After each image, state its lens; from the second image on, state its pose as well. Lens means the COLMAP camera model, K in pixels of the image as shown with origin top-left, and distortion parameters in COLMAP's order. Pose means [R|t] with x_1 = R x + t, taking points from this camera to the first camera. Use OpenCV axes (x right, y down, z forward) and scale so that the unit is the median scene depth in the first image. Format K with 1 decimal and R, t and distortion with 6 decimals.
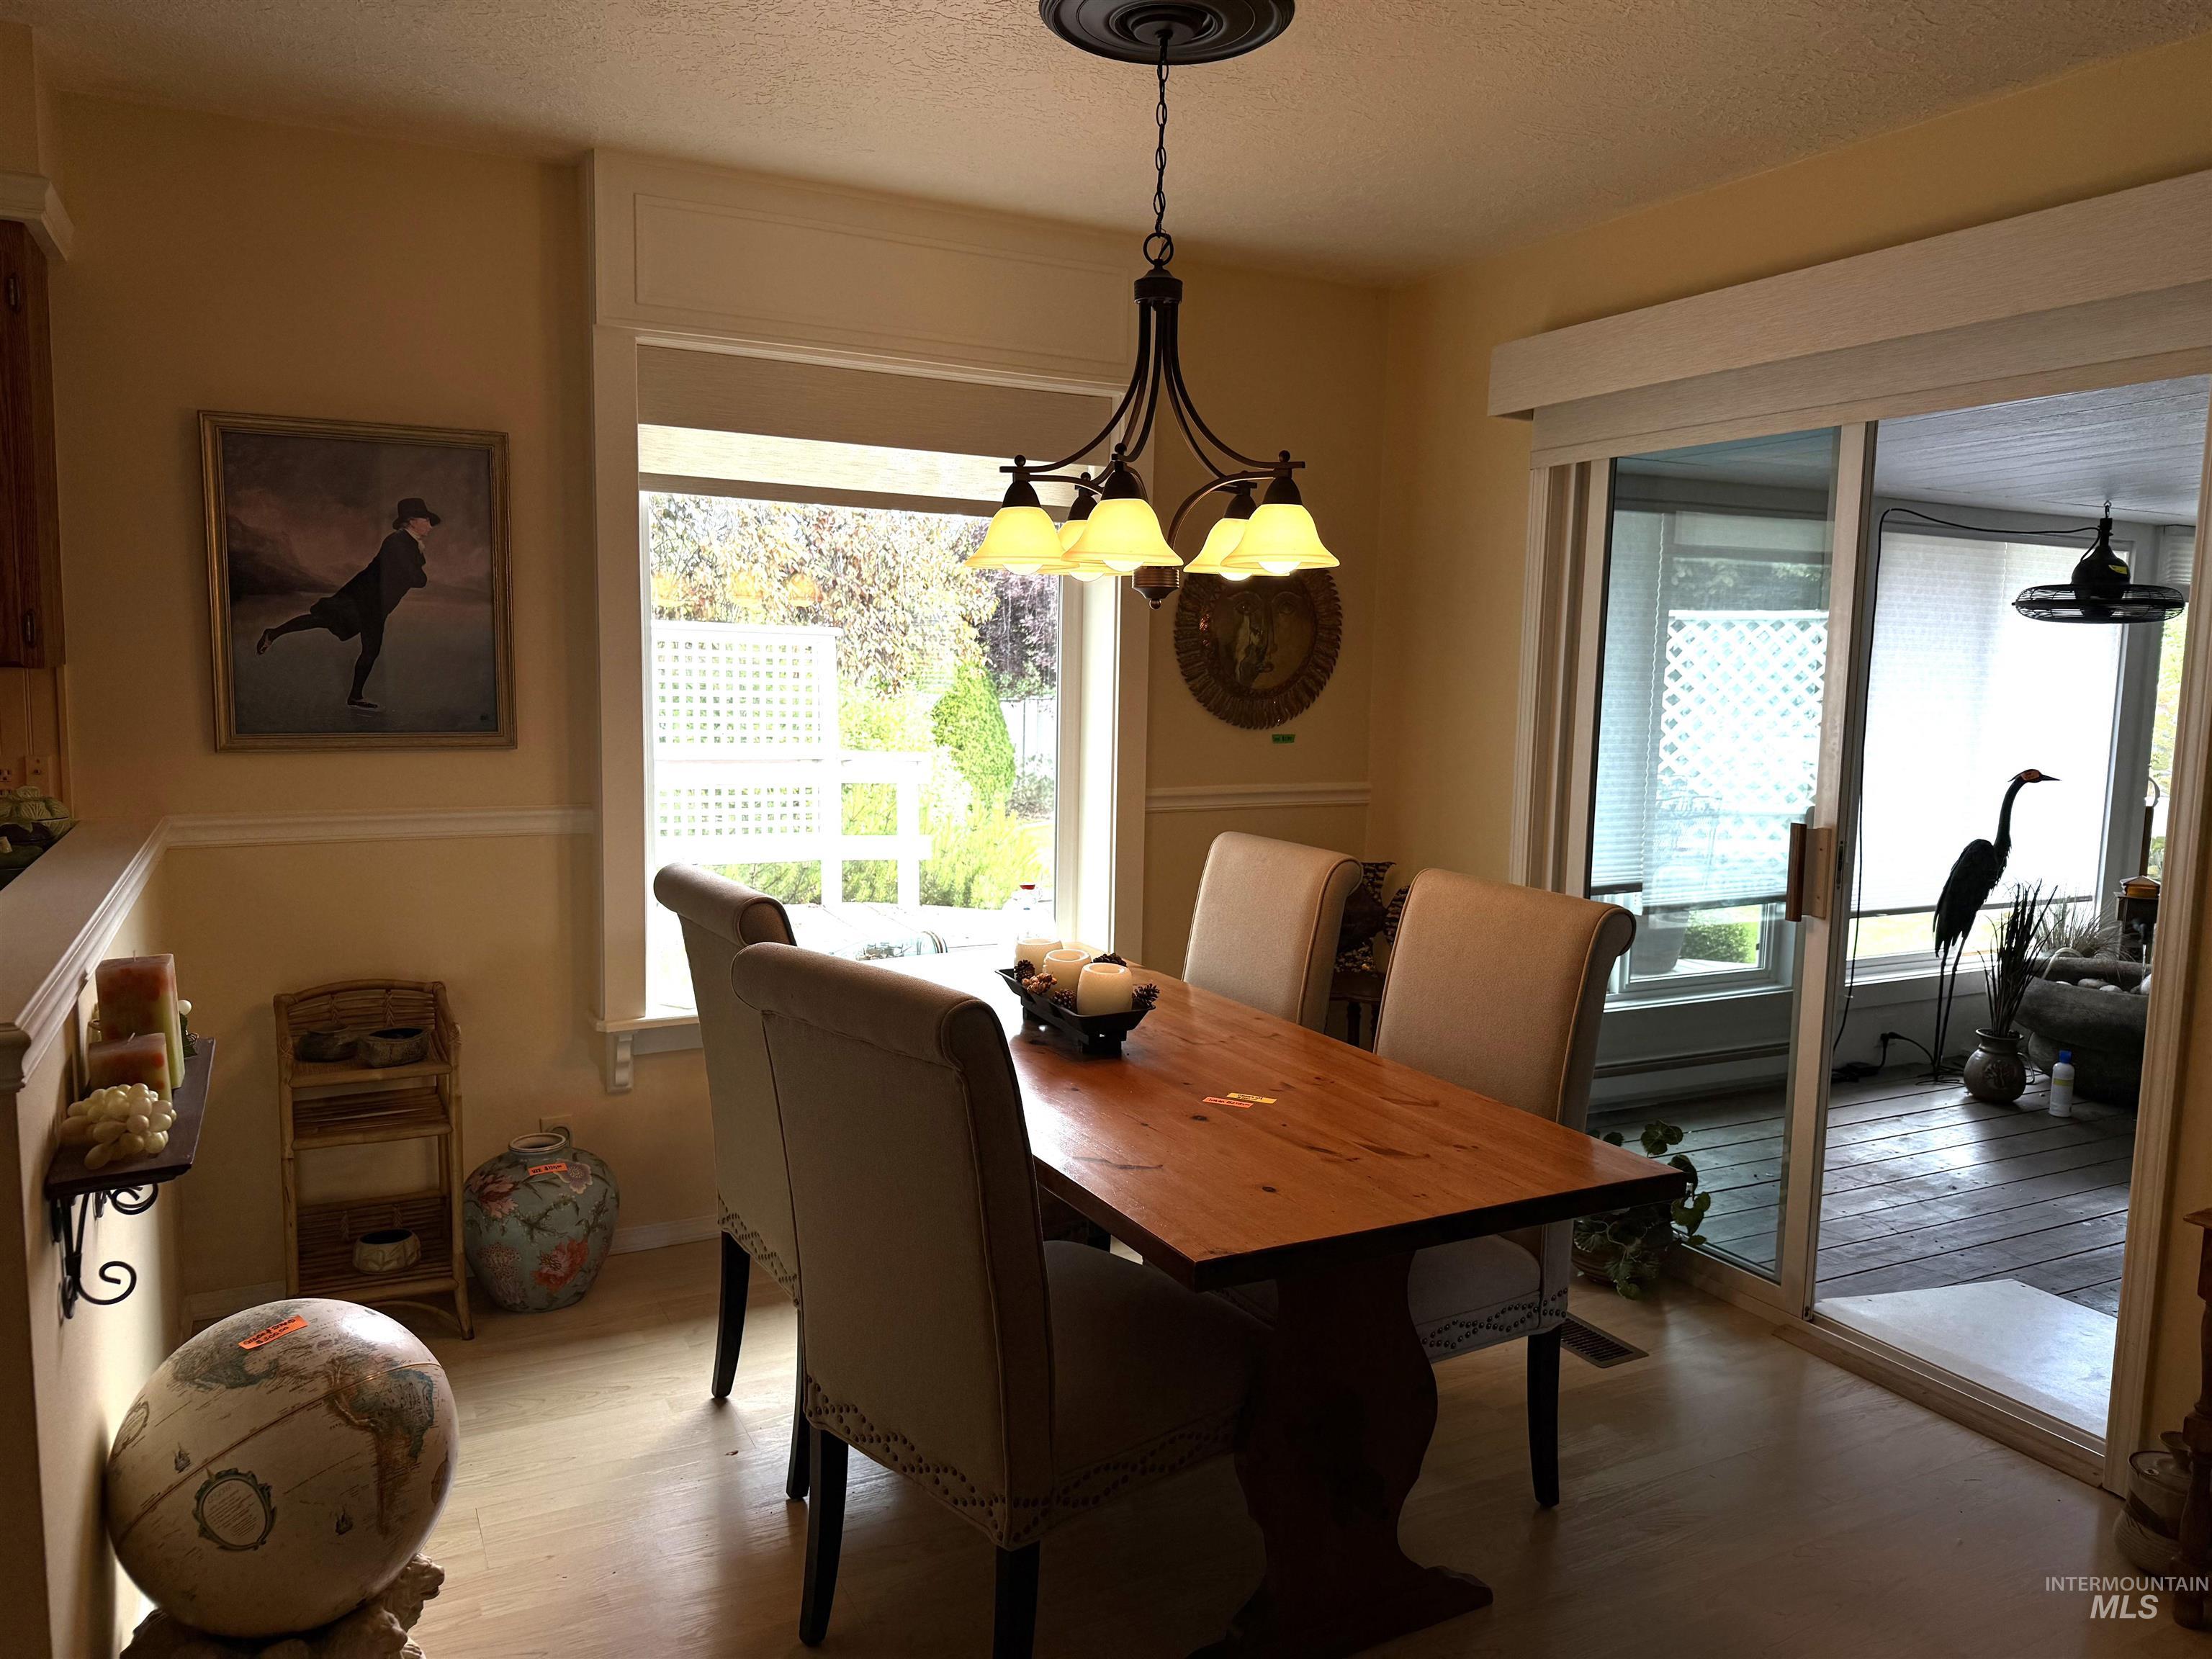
lens RADIAL K [[1543.7, 0, 1134.2], [0, 1543.7, 848.3], [0, 0, 1]] dist [0.080441, -0.105265]
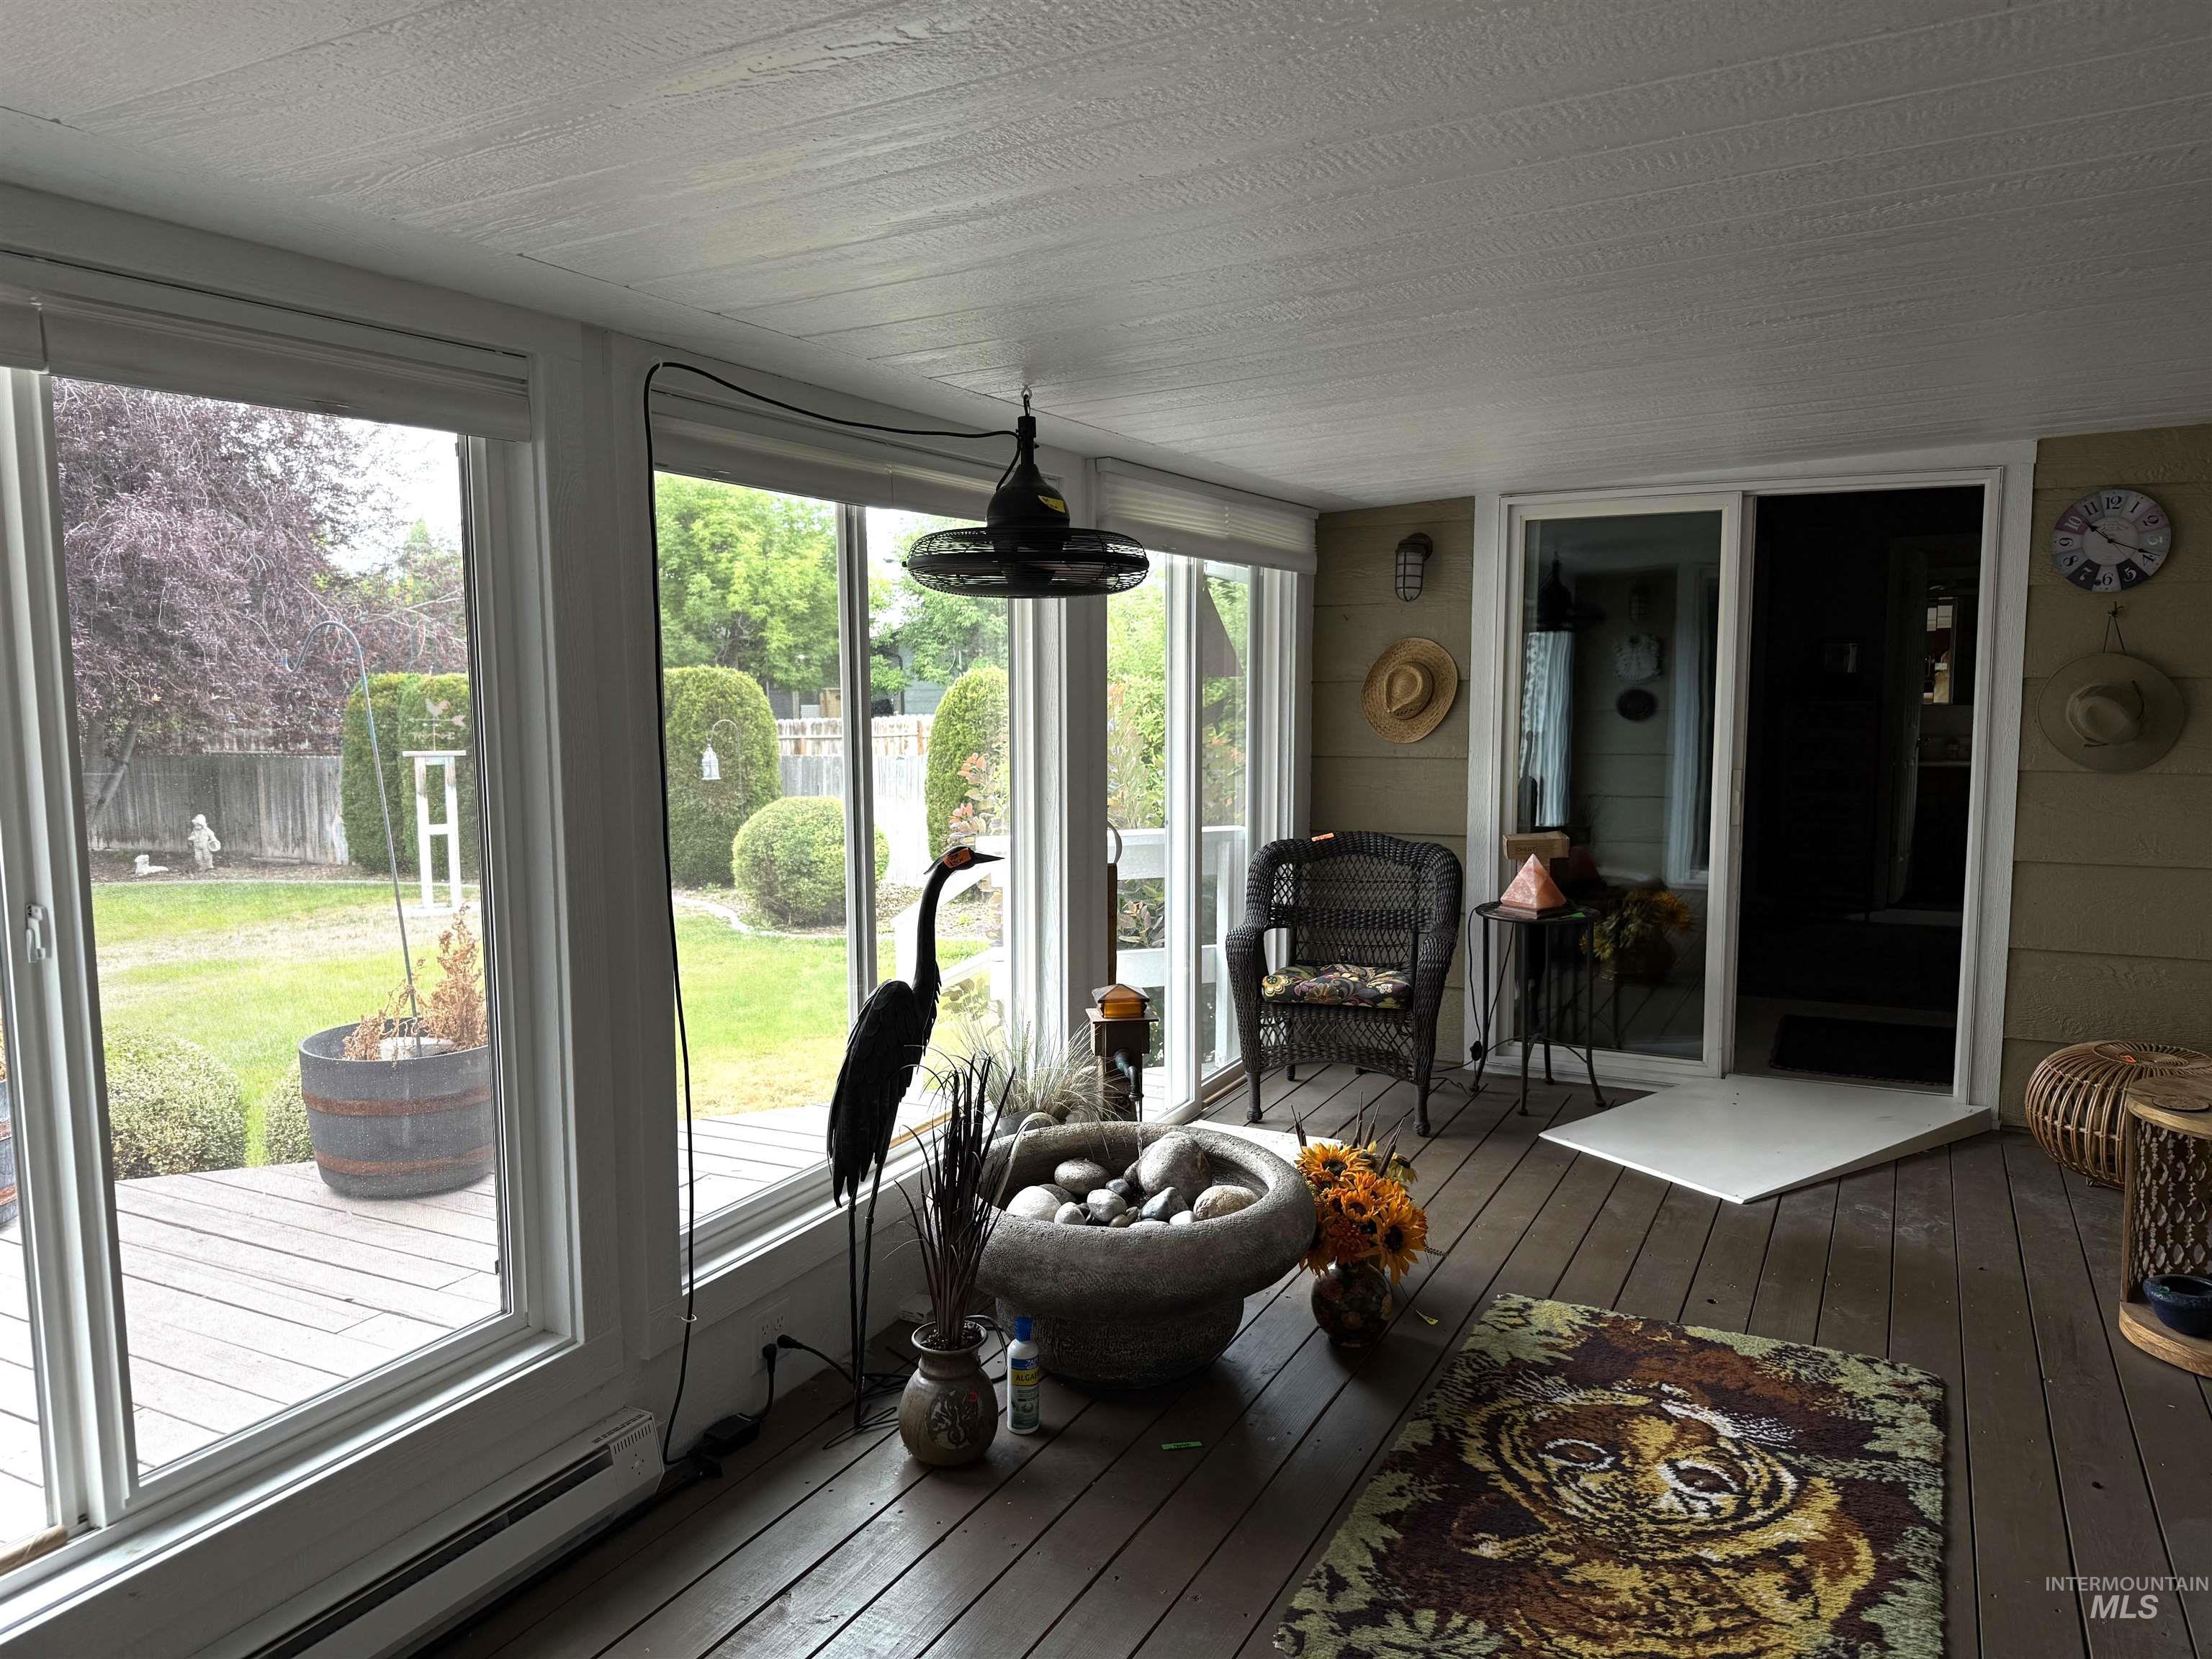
lens RADIAL K [[1543.7, 0, 1107.7], [0, 1543.7, 839.4], [0, 0, 1]] dist [0.080441, -0.105265]
pose [[0.818972, -0.086229, 0.567318, 0.292205], [0.089389, 0.995747, 0.022307, -0.061429], [-0.566828, 0.032443, 0.823197, 0.494465]]
